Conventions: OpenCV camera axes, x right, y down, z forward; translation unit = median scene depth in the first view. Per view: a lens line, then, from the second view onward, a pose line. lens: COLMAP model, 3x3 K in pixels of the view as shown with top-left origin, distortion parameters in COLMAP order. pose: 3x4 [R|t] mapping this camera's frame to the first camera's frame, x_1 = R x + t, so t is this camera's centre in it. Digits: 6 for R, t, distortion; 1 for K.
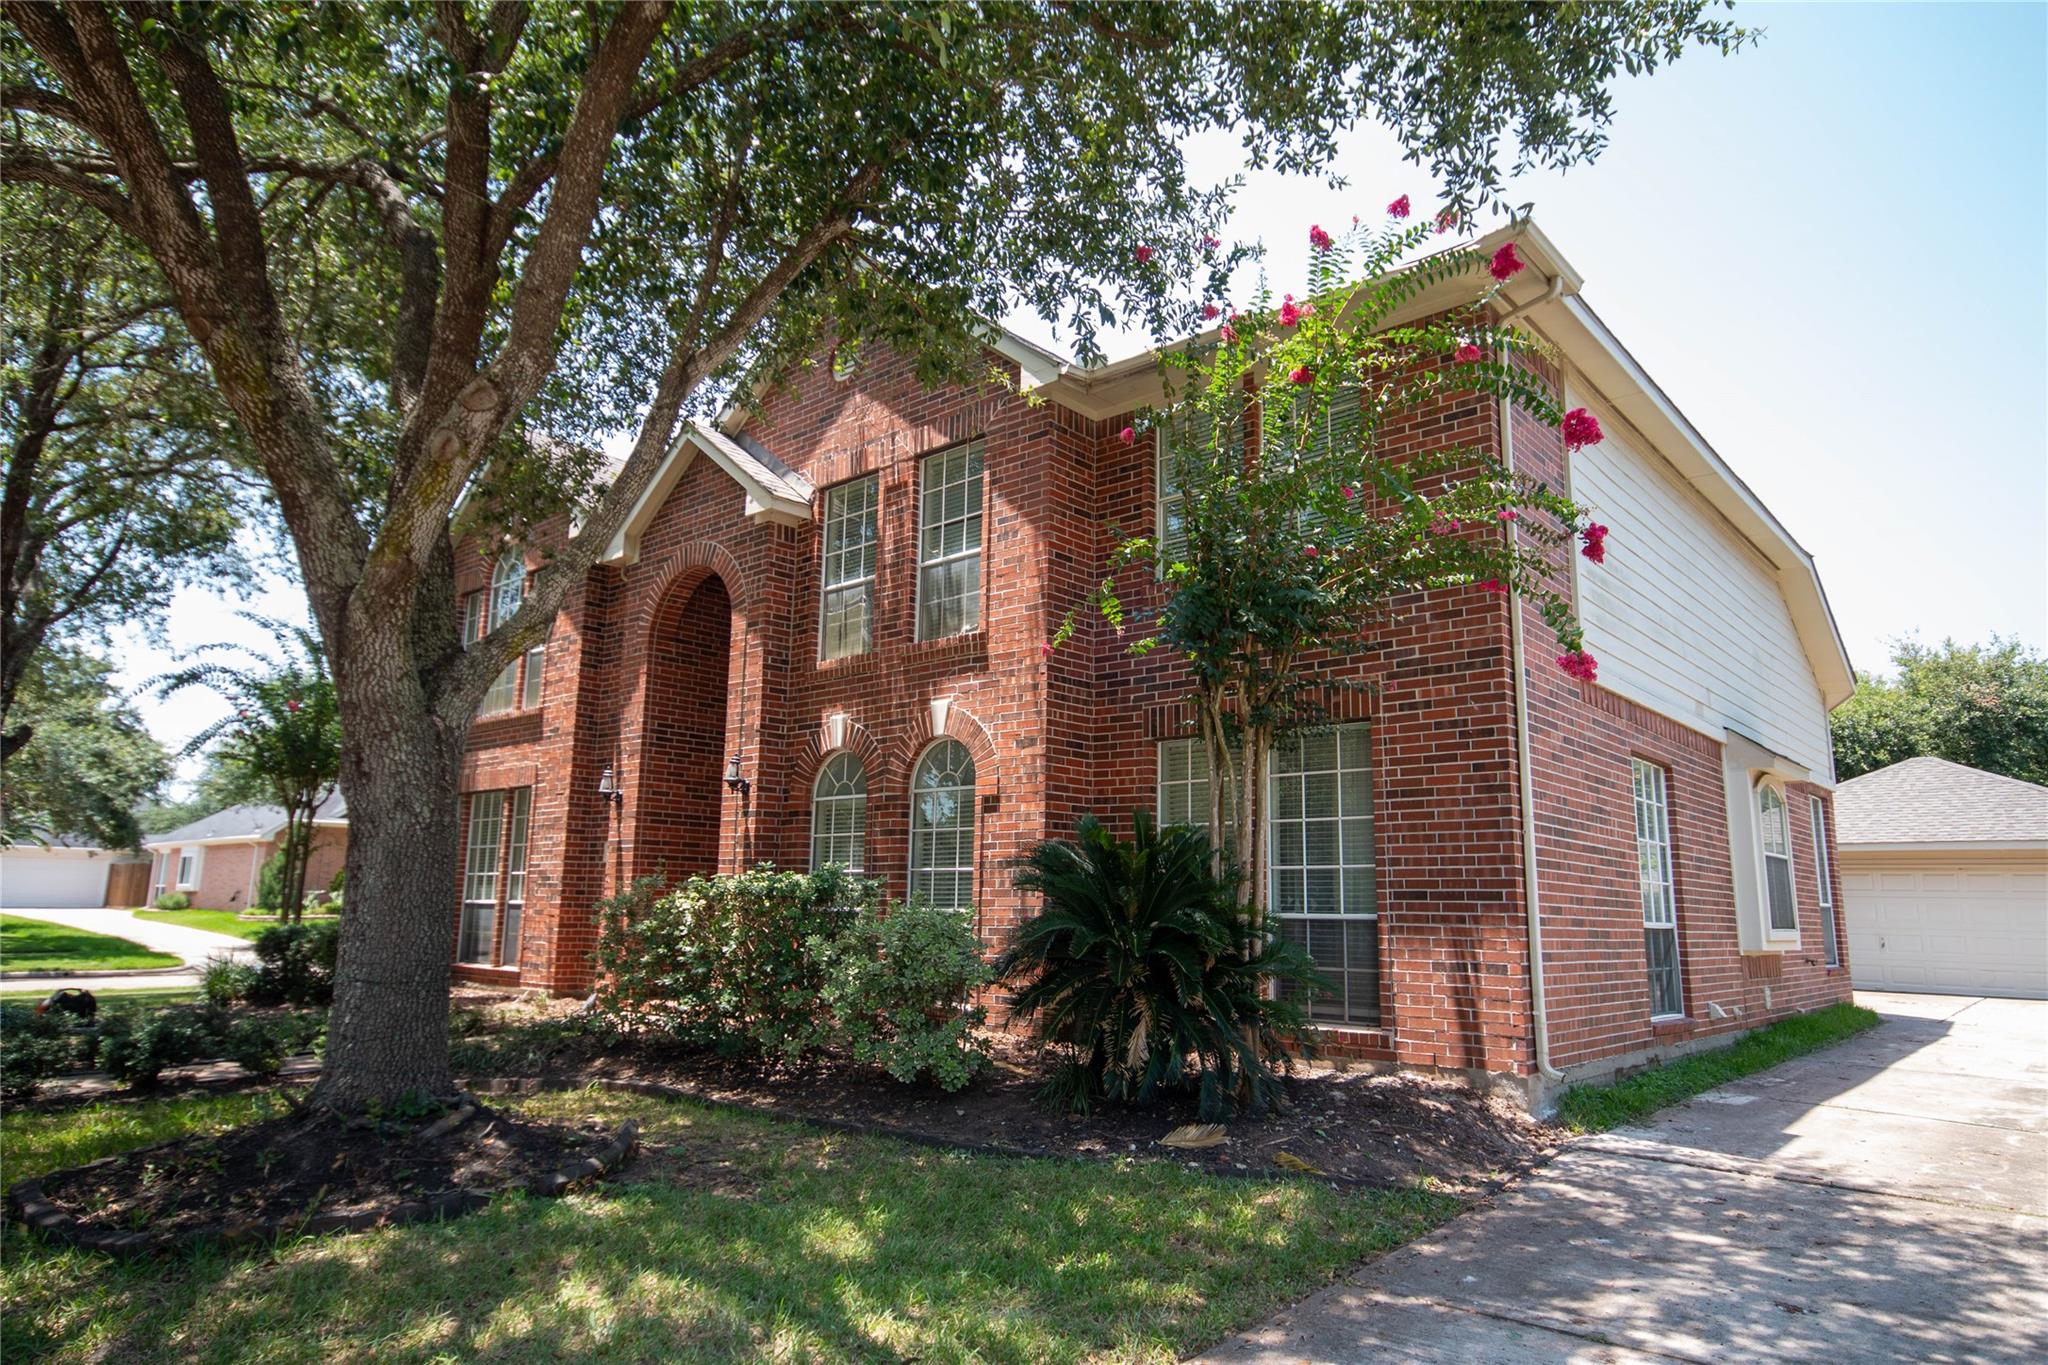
lens RADIAL K [[1246.4, 0, 1024.0], [0, 1246.4, 682.5], [0, 0, 1]] dist [0.001188, 0.000149]
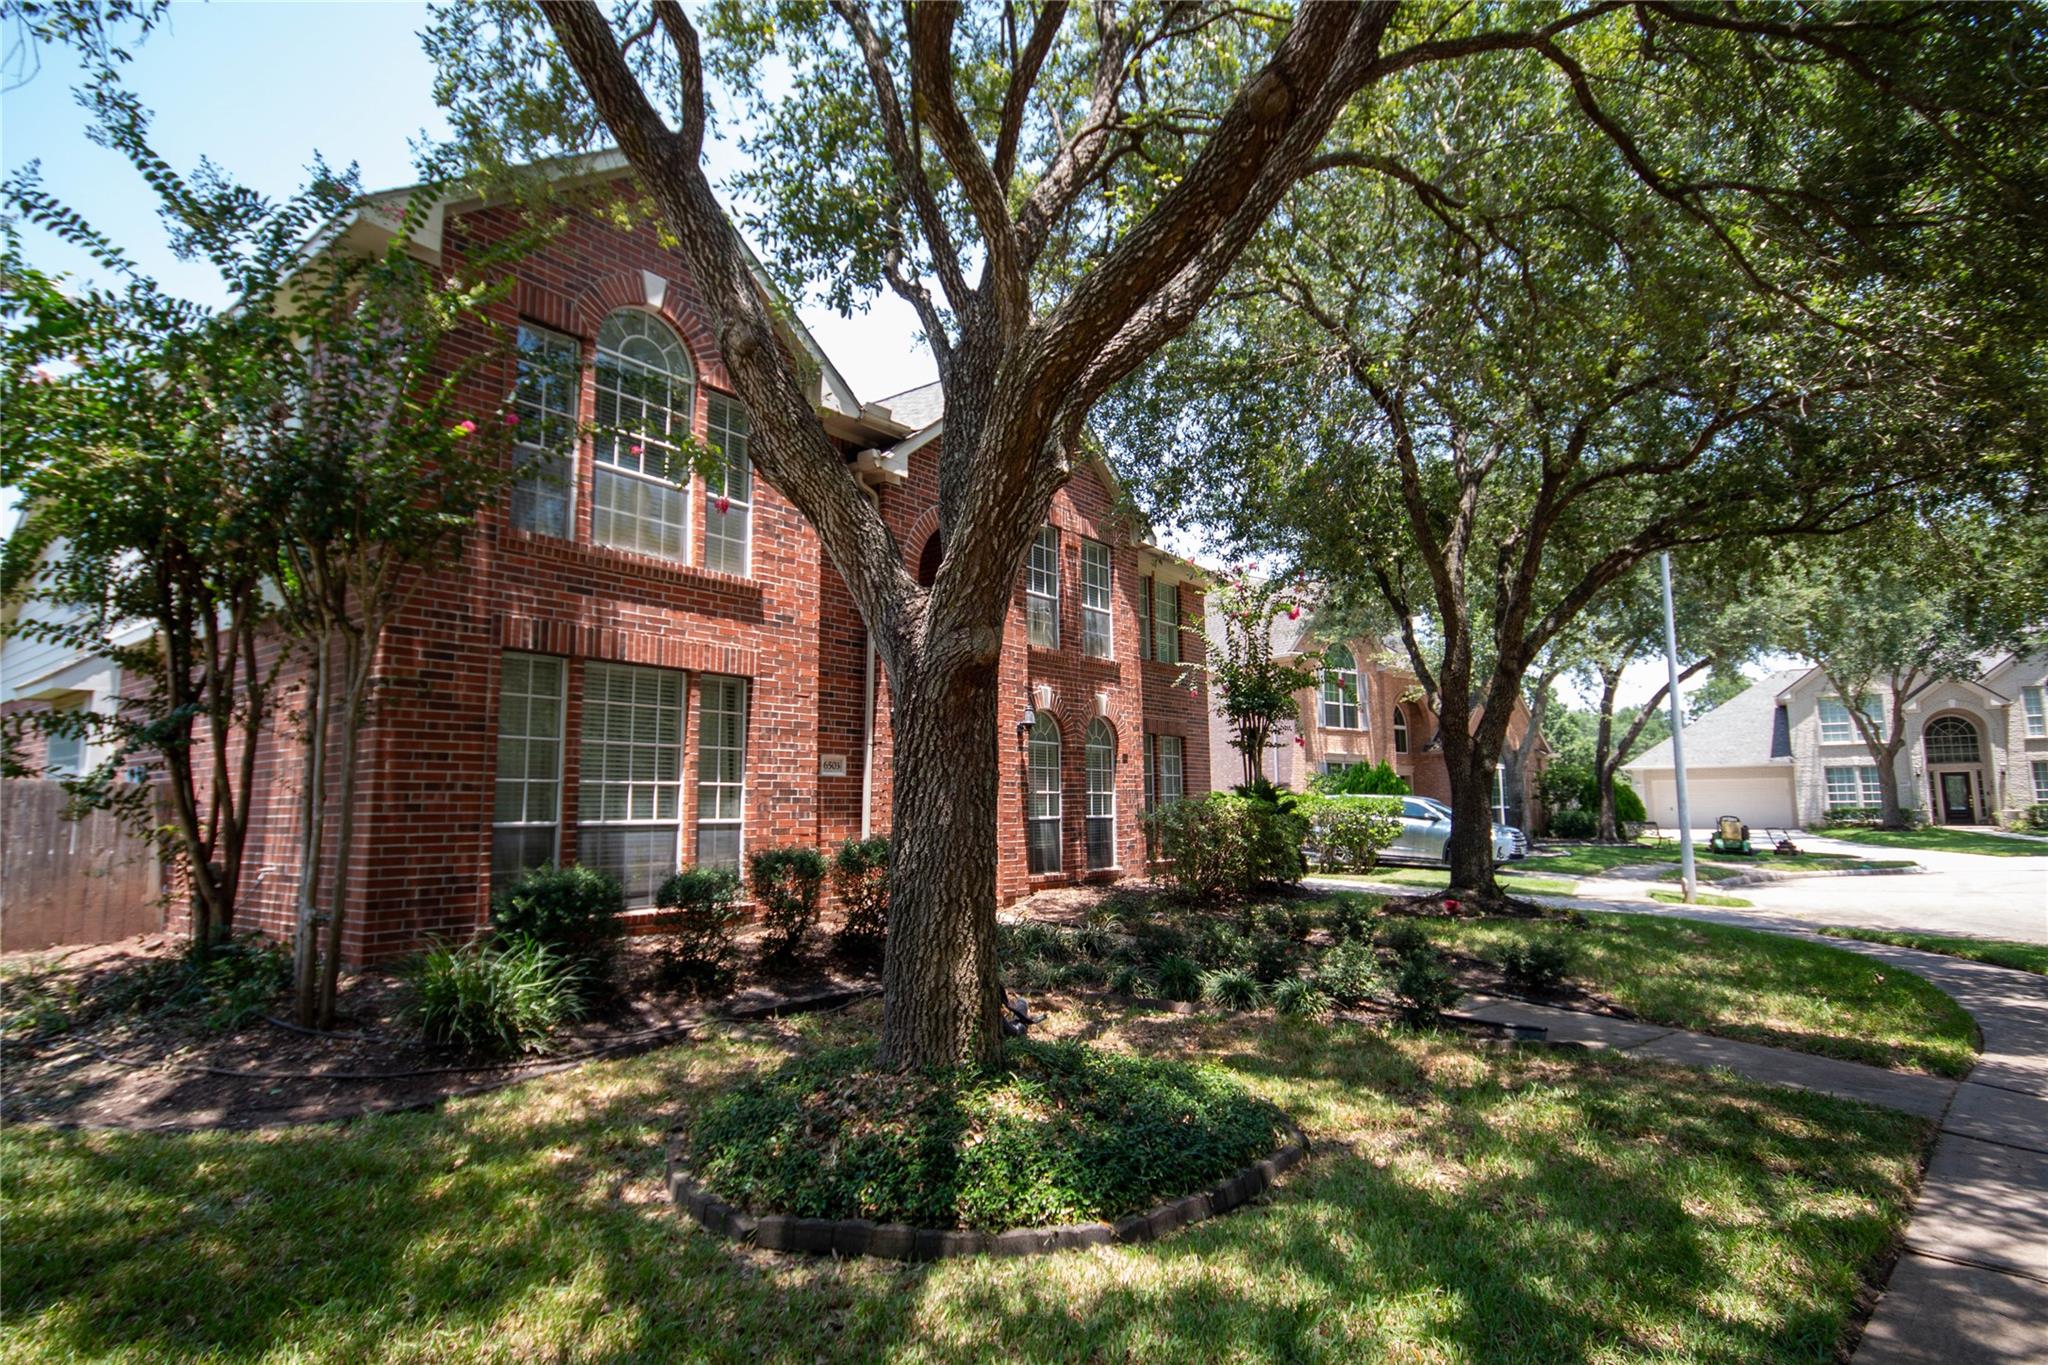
lens RADIAL K [[1008.5, 0, 1024.0], [0, 1008.5, 682.5], [0, 0, 1]] dist [-0.000229, -0.000008]
pose [[-0.064764, 0.105477, 0.992311, -1.324708], [-0.183022, 0.976275, -0.115717, 0.163573], [-0.980973, -0.189108, -0.043922, 1.077612]]
